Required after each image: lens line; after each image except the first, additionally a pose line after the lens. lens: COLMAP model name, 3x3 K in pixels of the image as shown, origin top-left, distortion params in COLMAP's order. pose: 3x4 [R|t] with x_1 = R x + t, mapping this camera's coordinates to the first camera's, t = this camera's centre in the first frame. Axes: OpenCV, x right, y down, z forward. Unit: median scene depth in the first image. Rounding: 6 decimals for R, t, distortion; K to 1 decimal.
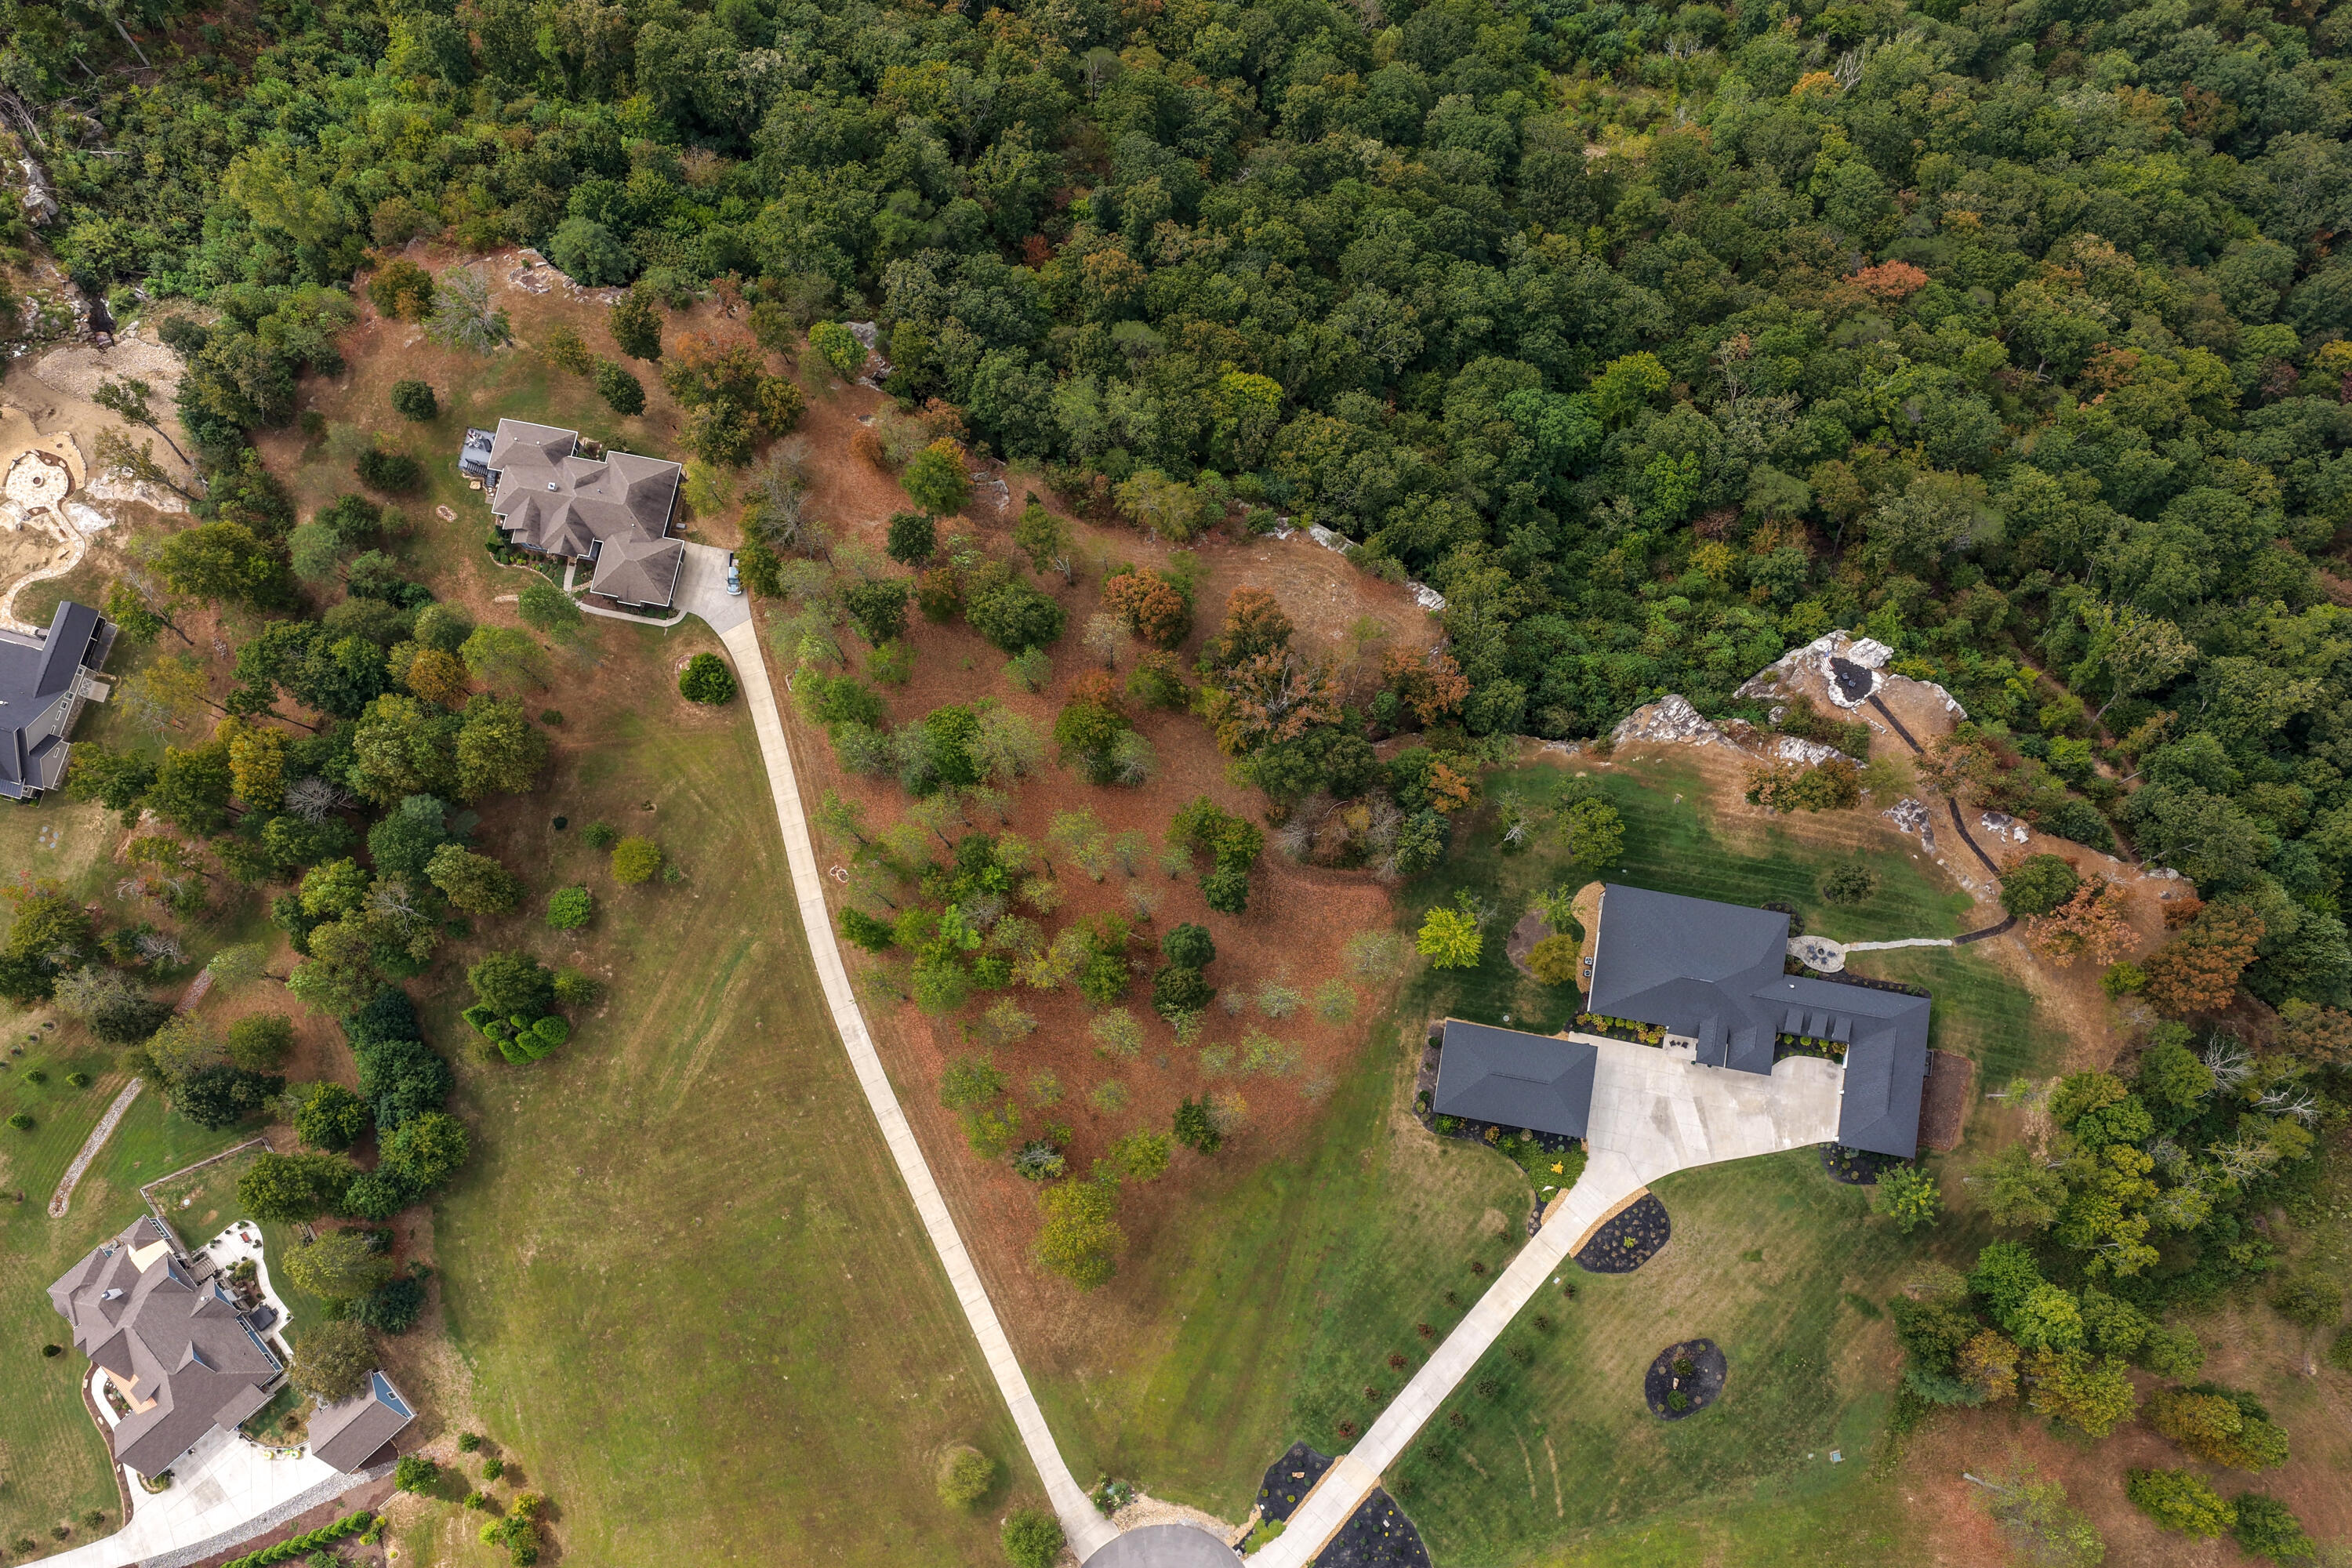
lens RADIAL K [[1953.3, 0, 1181.4], [0, 1953.3, 774.2], [0, 0, 1]] dist [-0.013678, 0.041985]
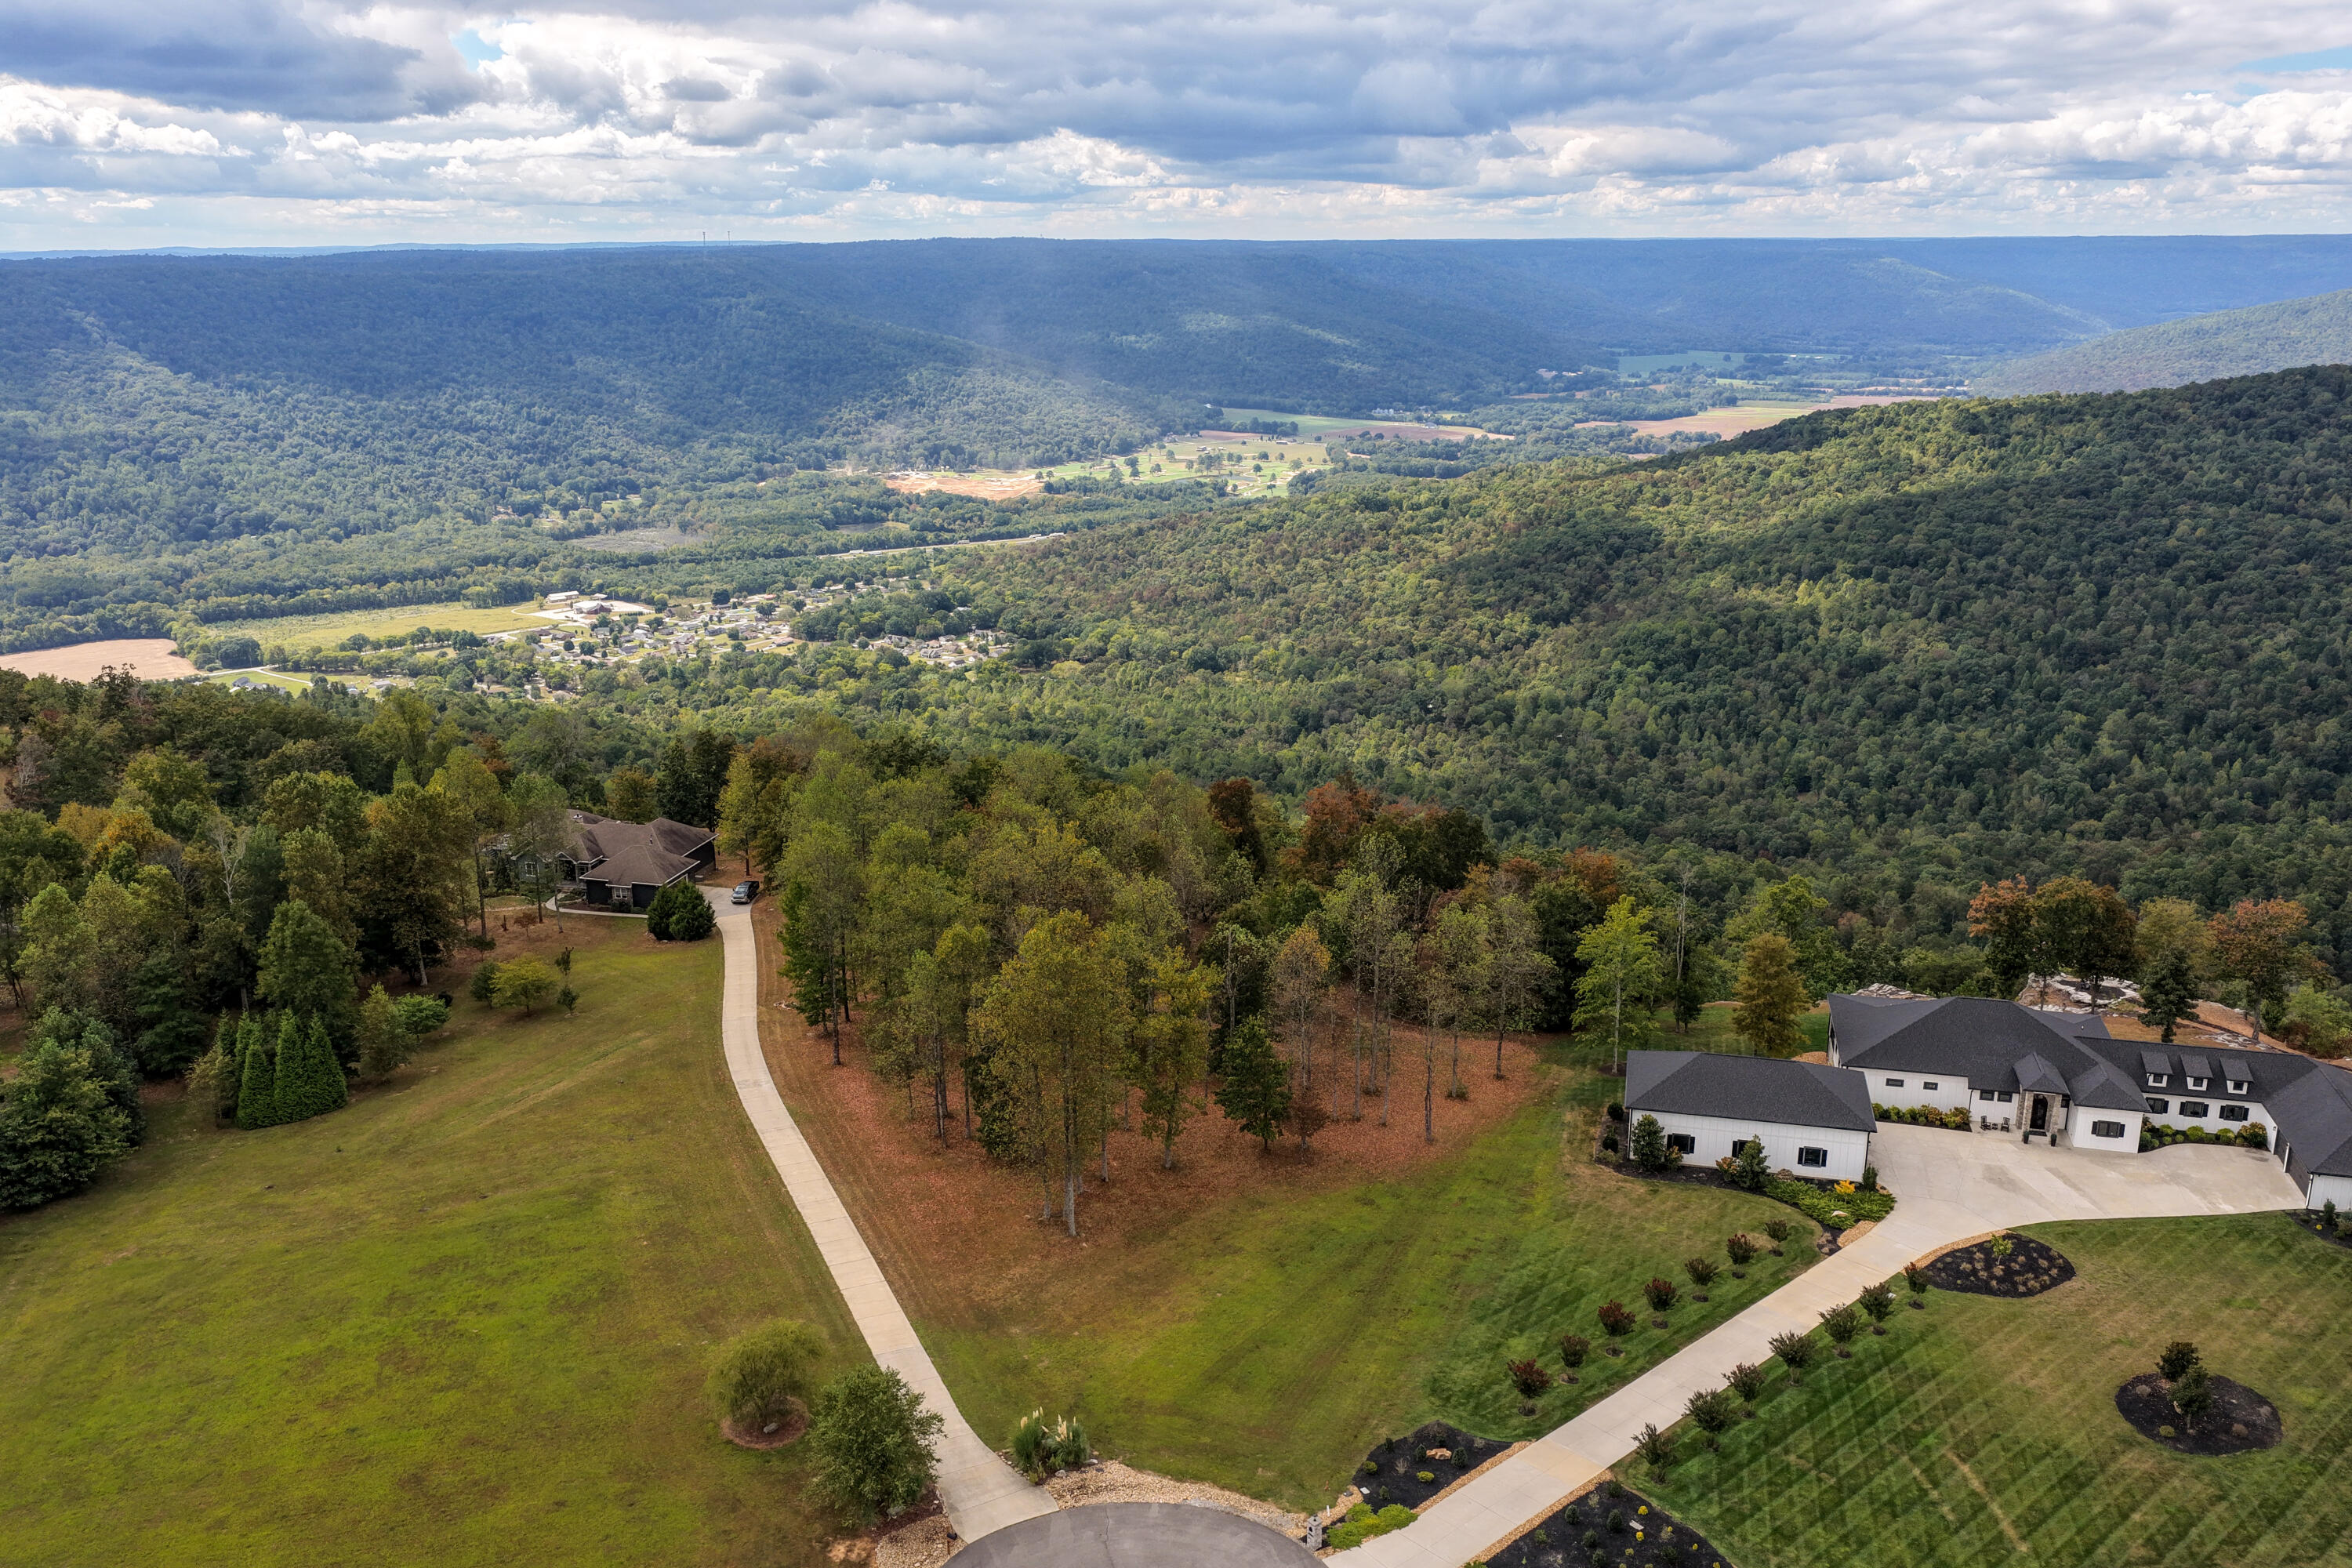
lens RADIAL K [[1953.3, 0, 1181.4], [0, 1953.3, 774.2], [0, 0, 1]] dist [-0.013678, 0.041985]
pose [[0.997837, 0.020654, -0.062410, 0.021654], [-0.065116, 0.440937, -0.895173, 0.679089], [0.009029, 0.897300, 0.441328, 0.597403]]
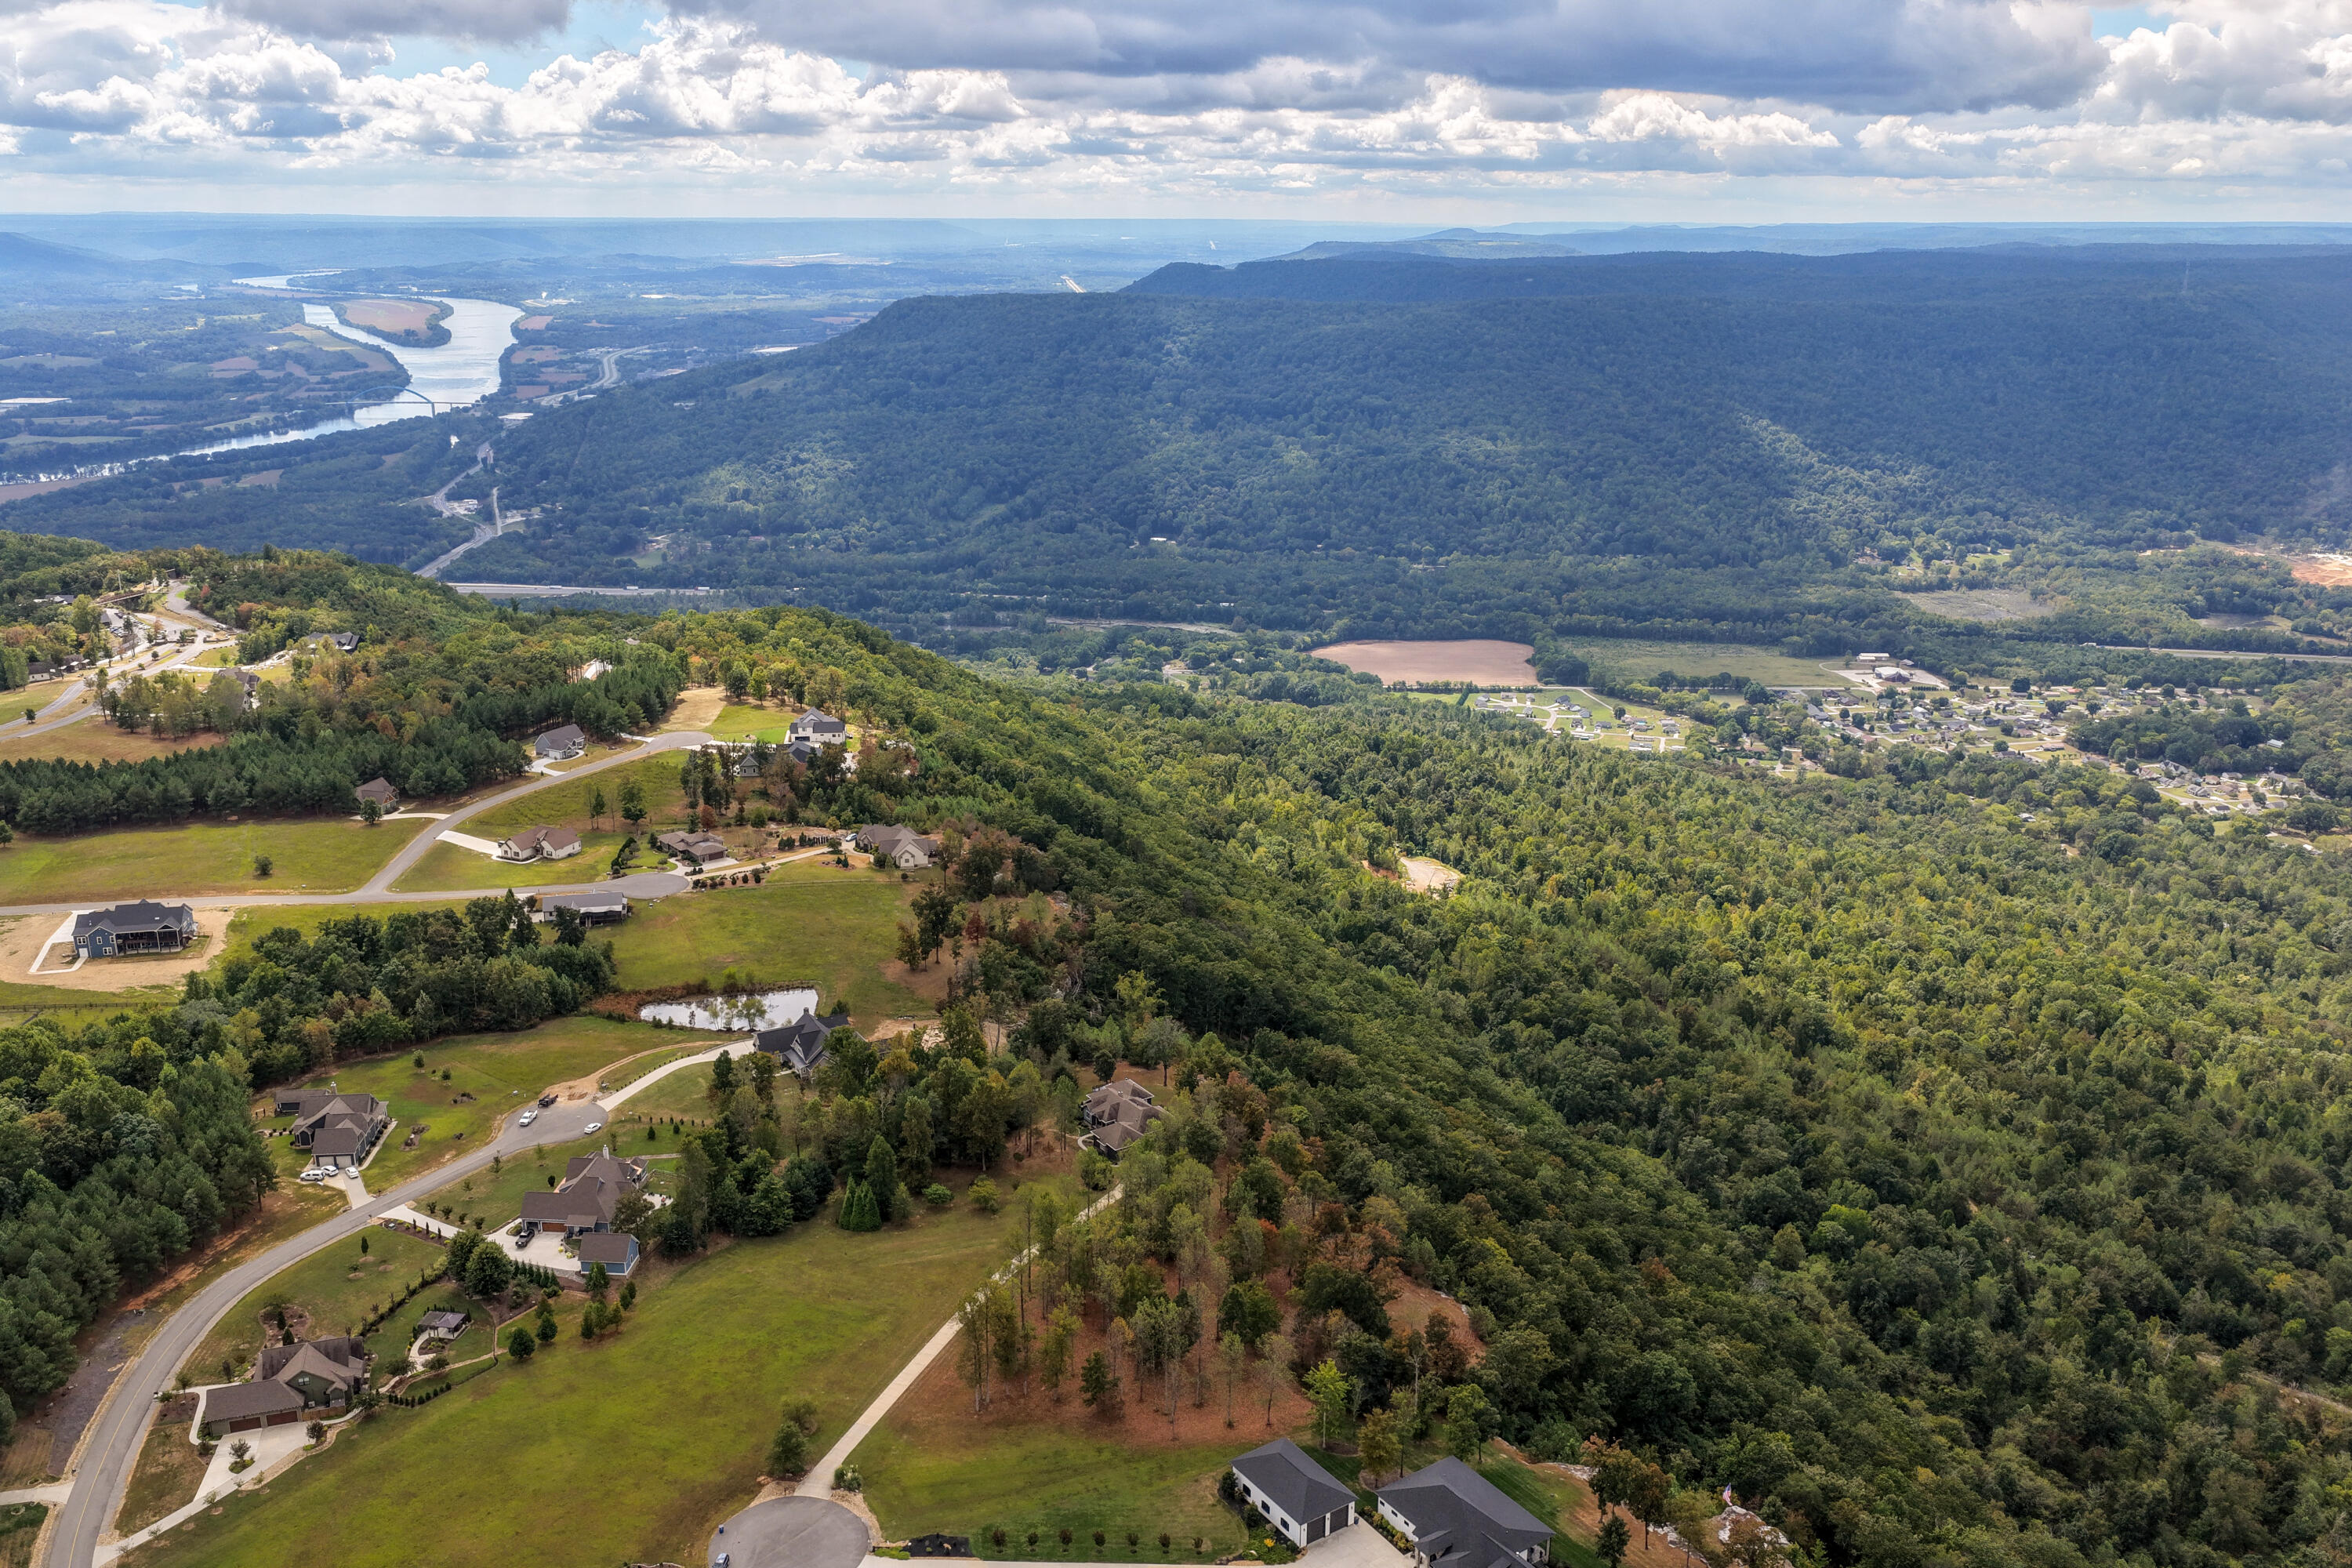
lens RADIAL K [[1953.3, 0, 1181.4], [0, 1953.3, 774.2], [0, 0, 1]] dist [-0.013678, 0.041985]
pose [[0.697705, 0.210642, -0.684717, 0.863437], [-0.705470, 0.368232, -0.605571, 0.779580], [0.124577, 0.905558, 0.405519, 0.058834]]
